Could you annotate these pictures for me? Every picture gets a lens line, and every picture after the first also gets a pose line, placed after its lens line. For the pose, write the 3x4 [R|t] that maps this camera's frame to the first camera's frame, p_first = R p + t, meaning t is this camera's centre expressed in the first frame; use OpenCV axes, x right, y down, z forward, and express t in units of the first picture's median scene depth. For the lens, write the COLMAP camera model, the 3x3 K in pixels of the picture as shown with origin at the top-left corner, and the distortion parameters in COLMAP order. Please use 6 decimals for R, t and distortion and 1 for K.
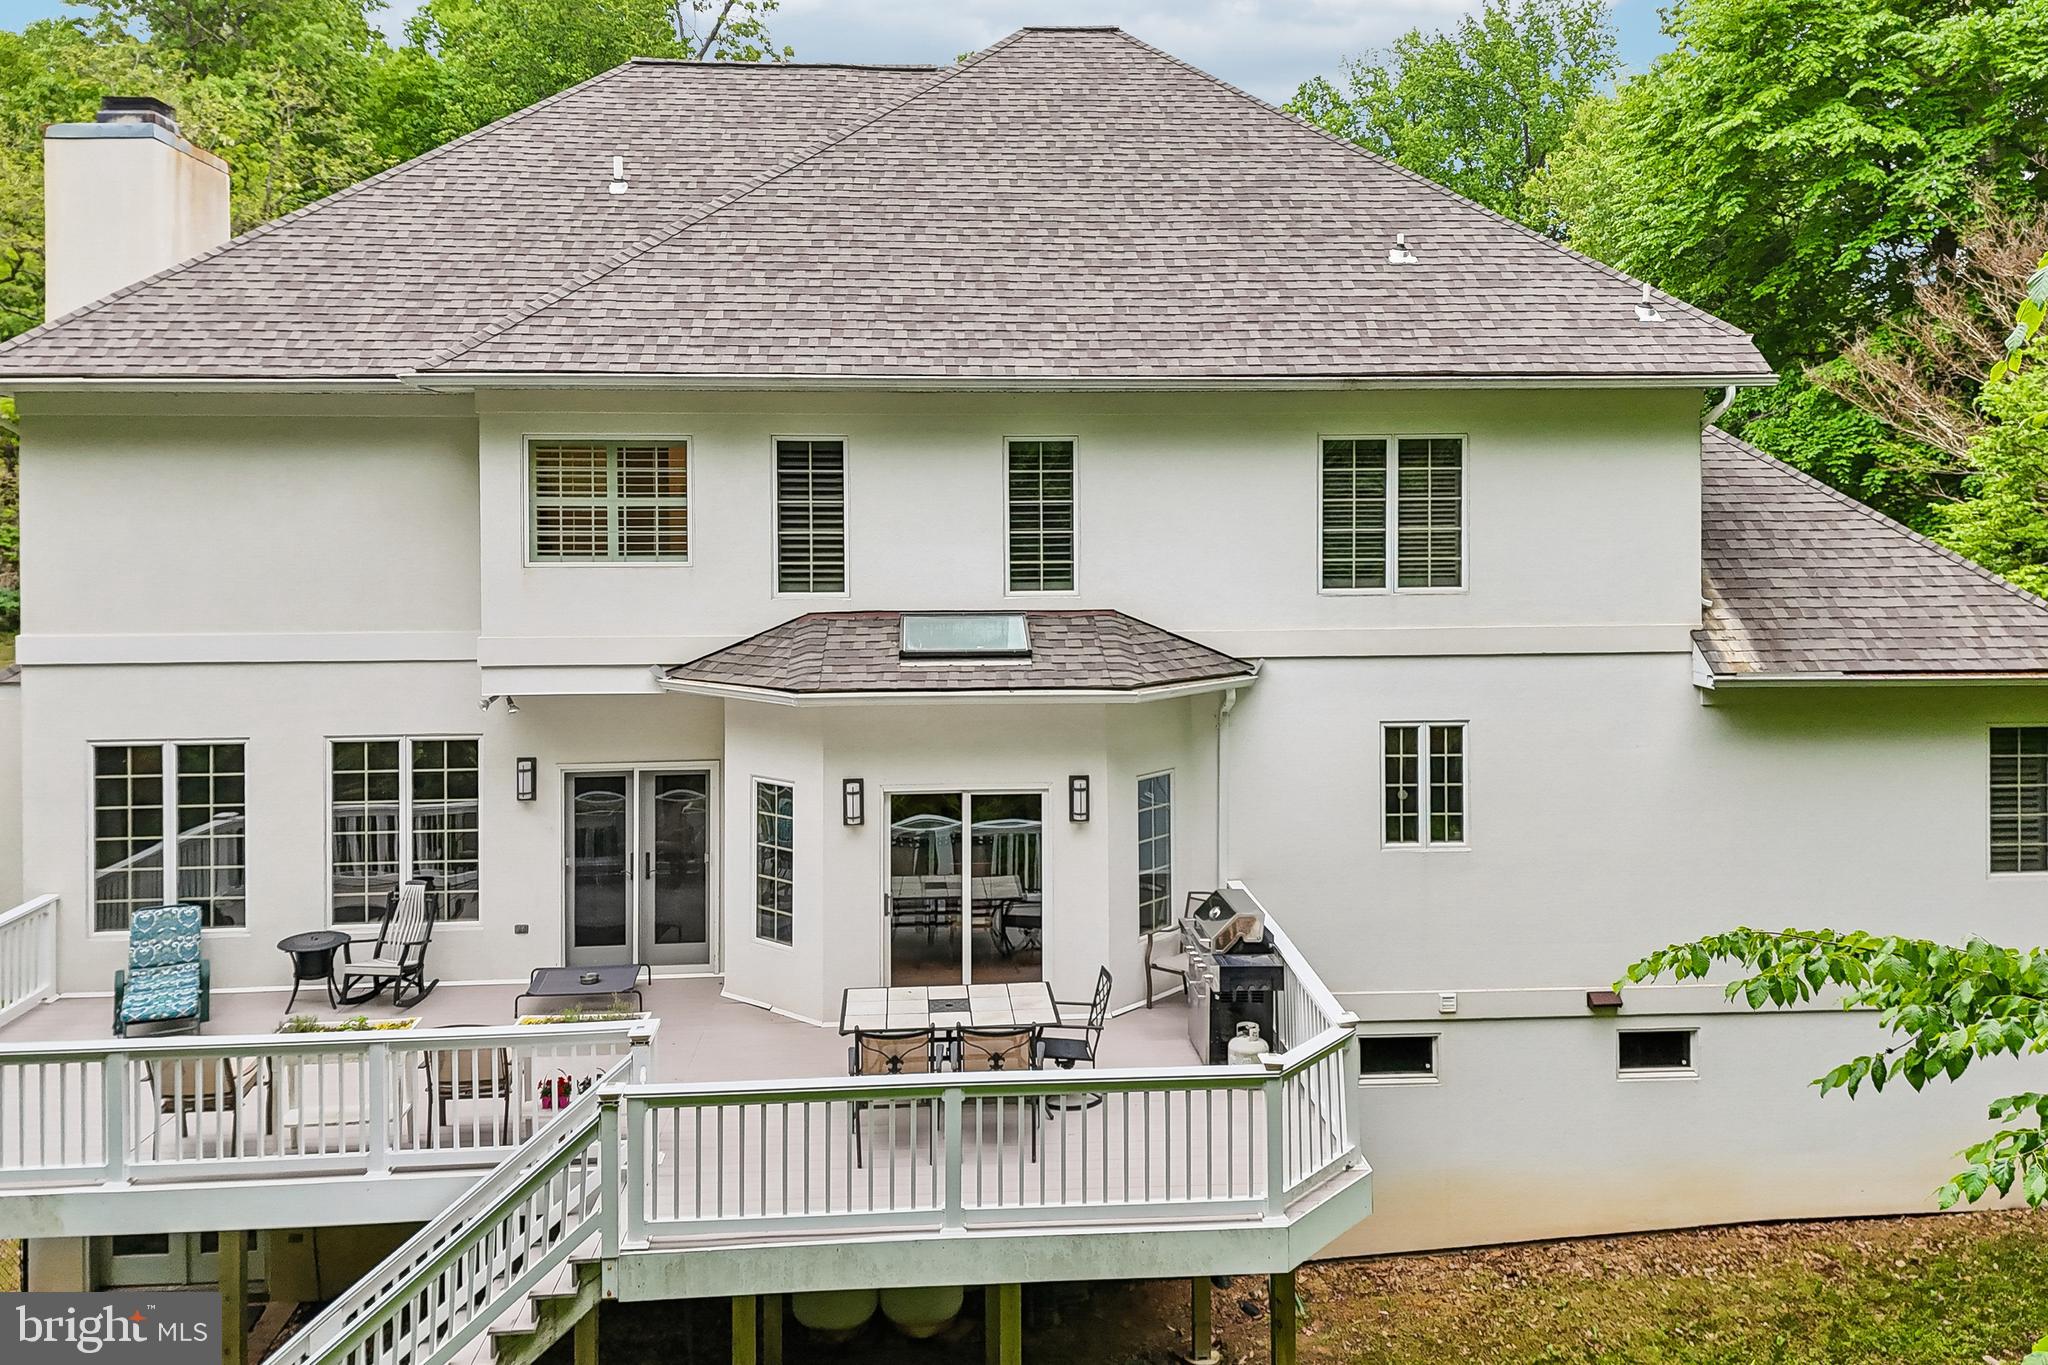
lens RADIAL K [[1502.0, 0, 1021.2], [0, 1502.0, 650.5], [0, 0, 1]] dist [0.084768, -0.094735]
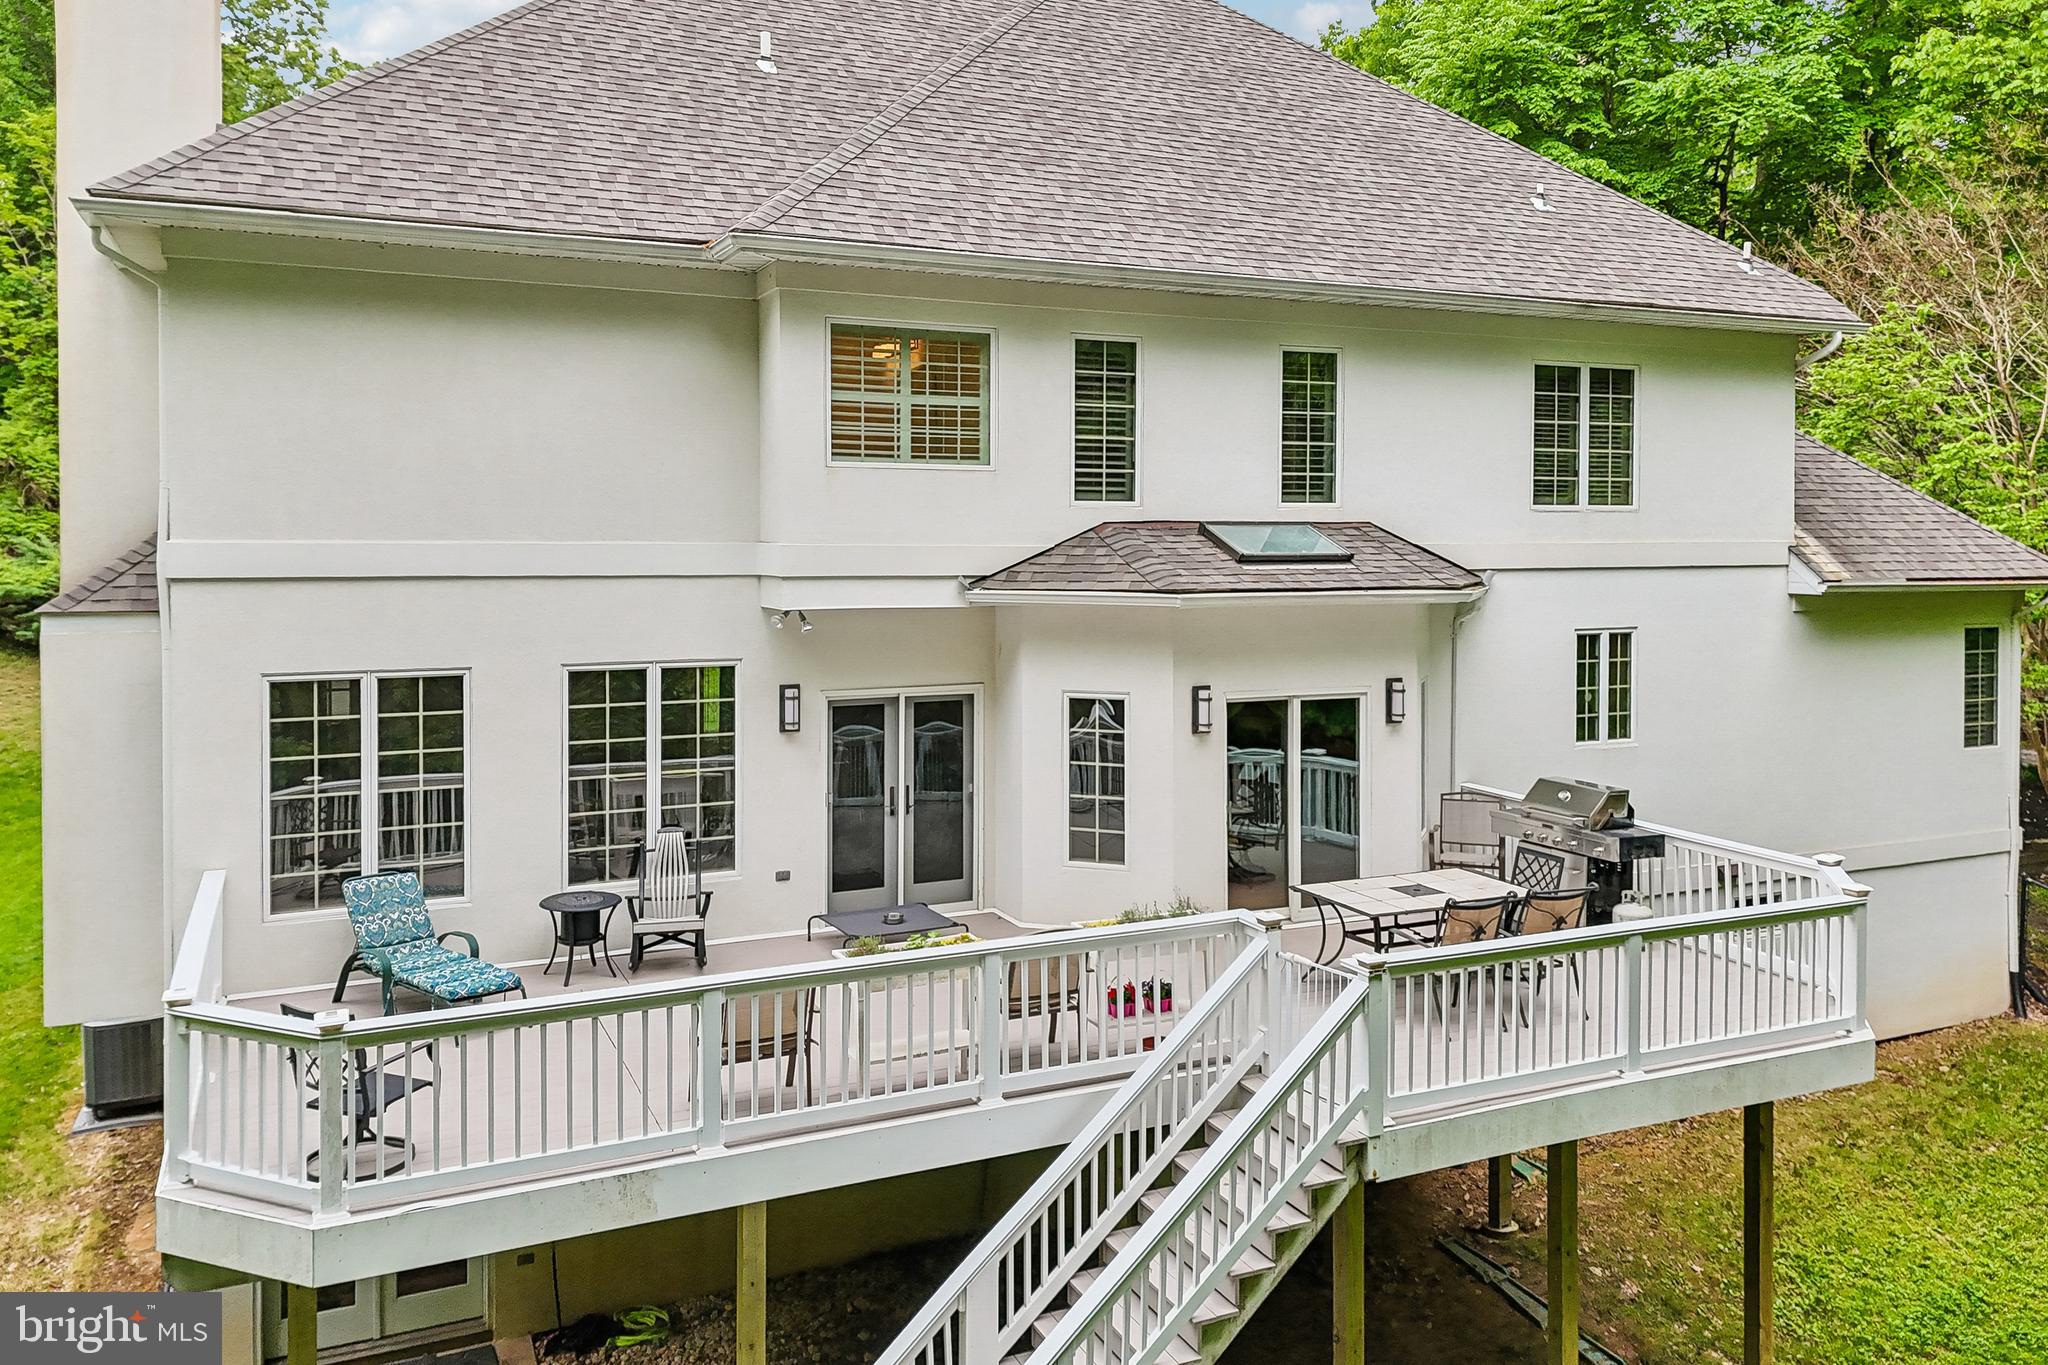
lens RADIAL K [[1485.9, 0, 1024.0], [0, 1485.9, 682.5], [0, 0, 1]] dist [0.081296, -0.095803]
pose [[0.940077, -0.027052, 0.339886, -0.504975], [0.024960, 0.999633, 0.010525, 0.064749], [-0.340046, -0.001411, 0.940408, 0.124648]]
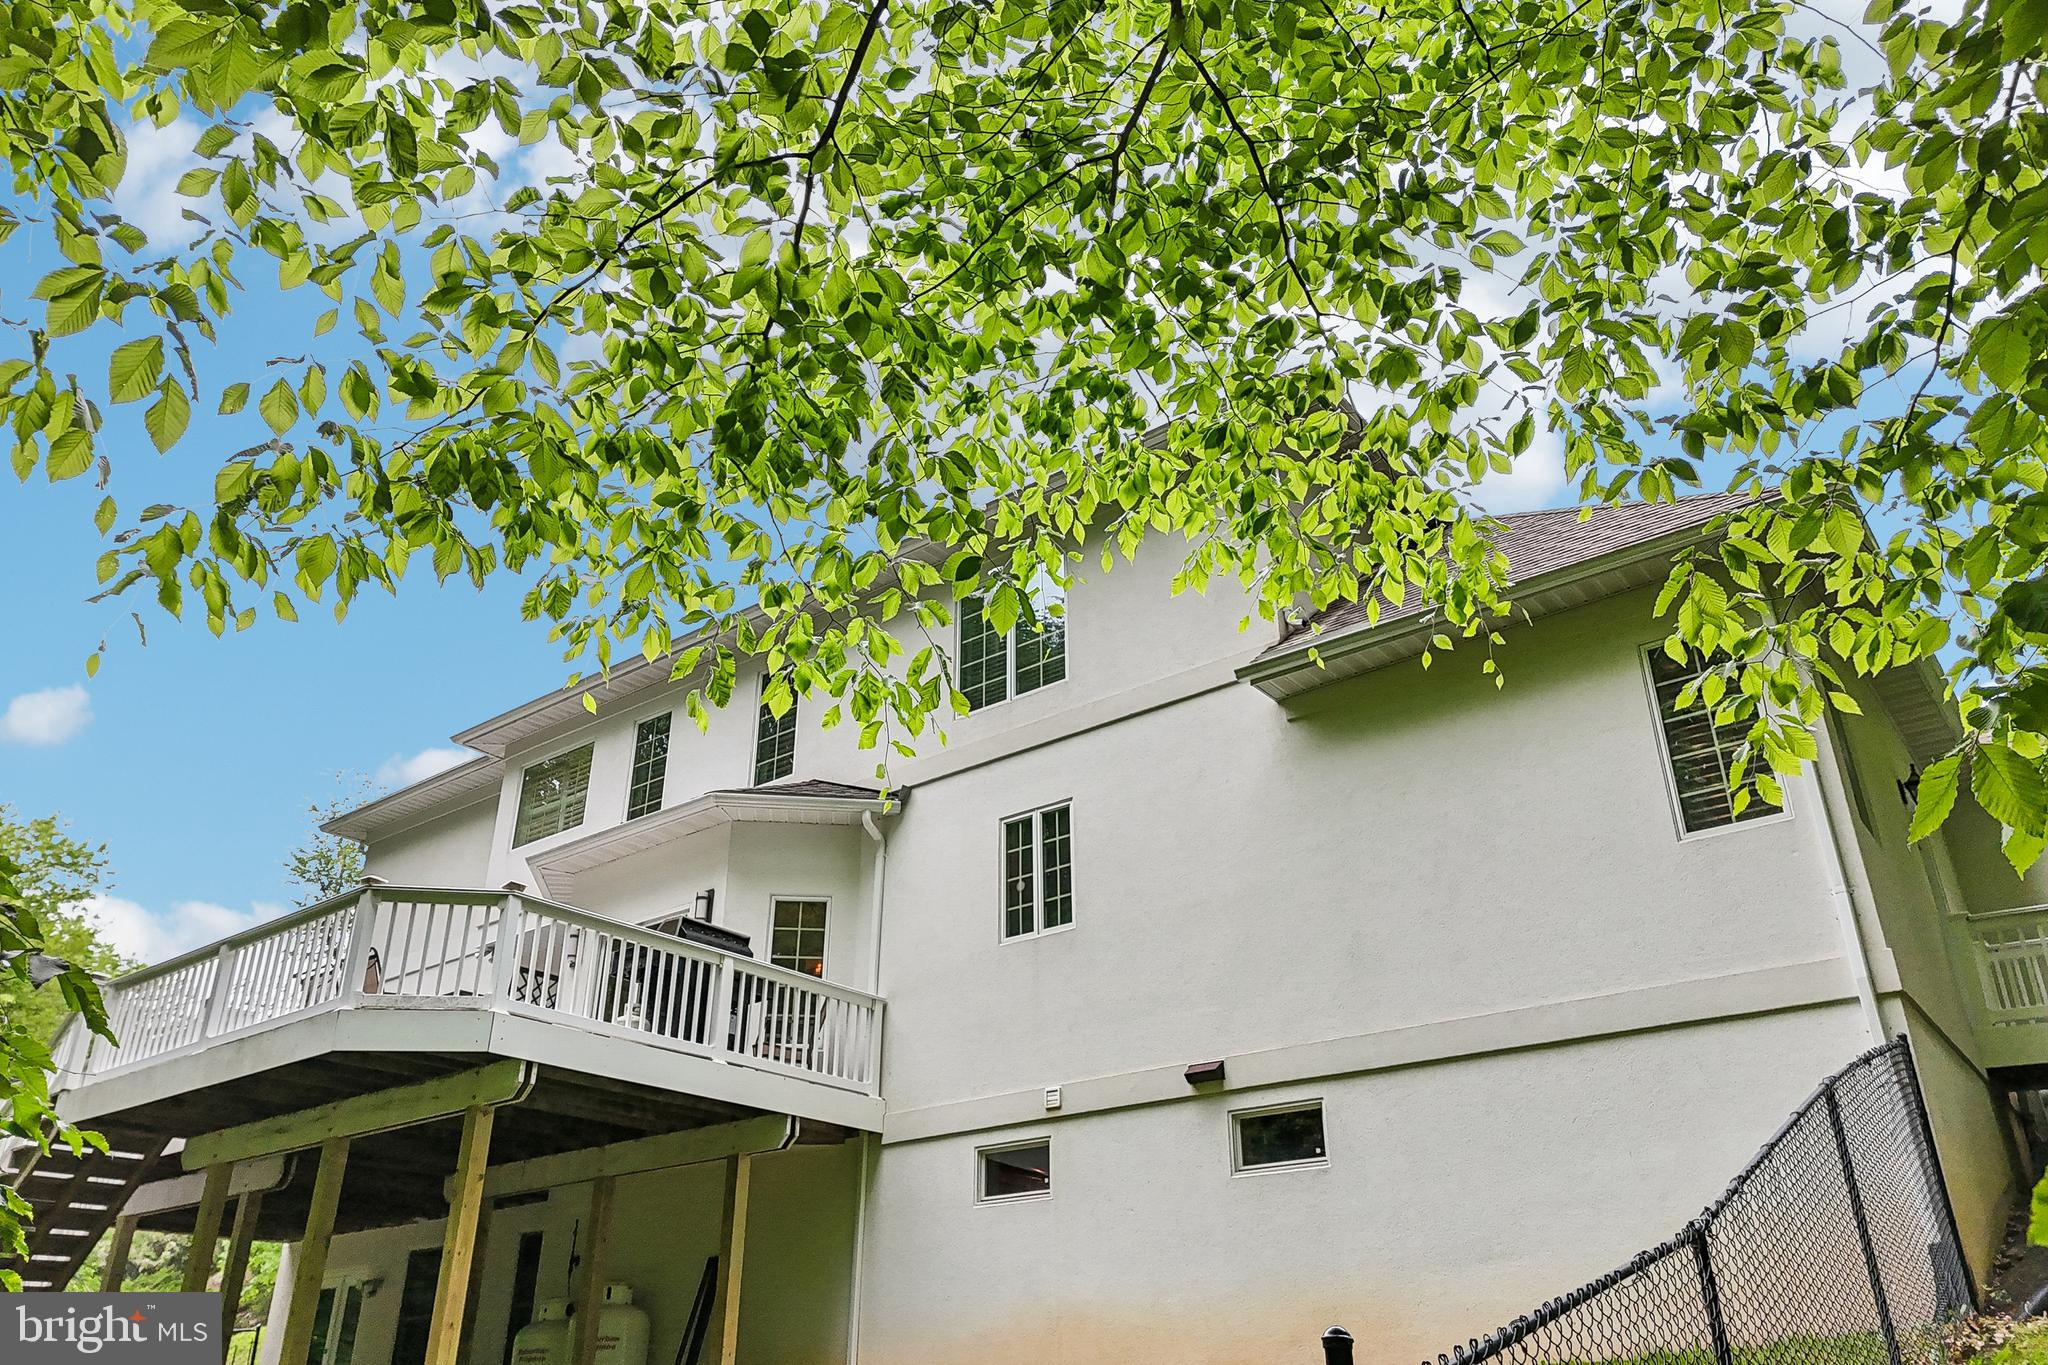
lens RADIAL K [[1485.9, 0, 1024.0], [0, 1485.9, 682.5], [0, 0, 1]] dist [0.081296, -0.095803]
pose [[0.758498, -0.294893, -0.581136, 0.863093], [-0.043244, 0.867015, -0.496402, 0.464490], [0.650239, 0.401651, 0.644876, 0.339028]]
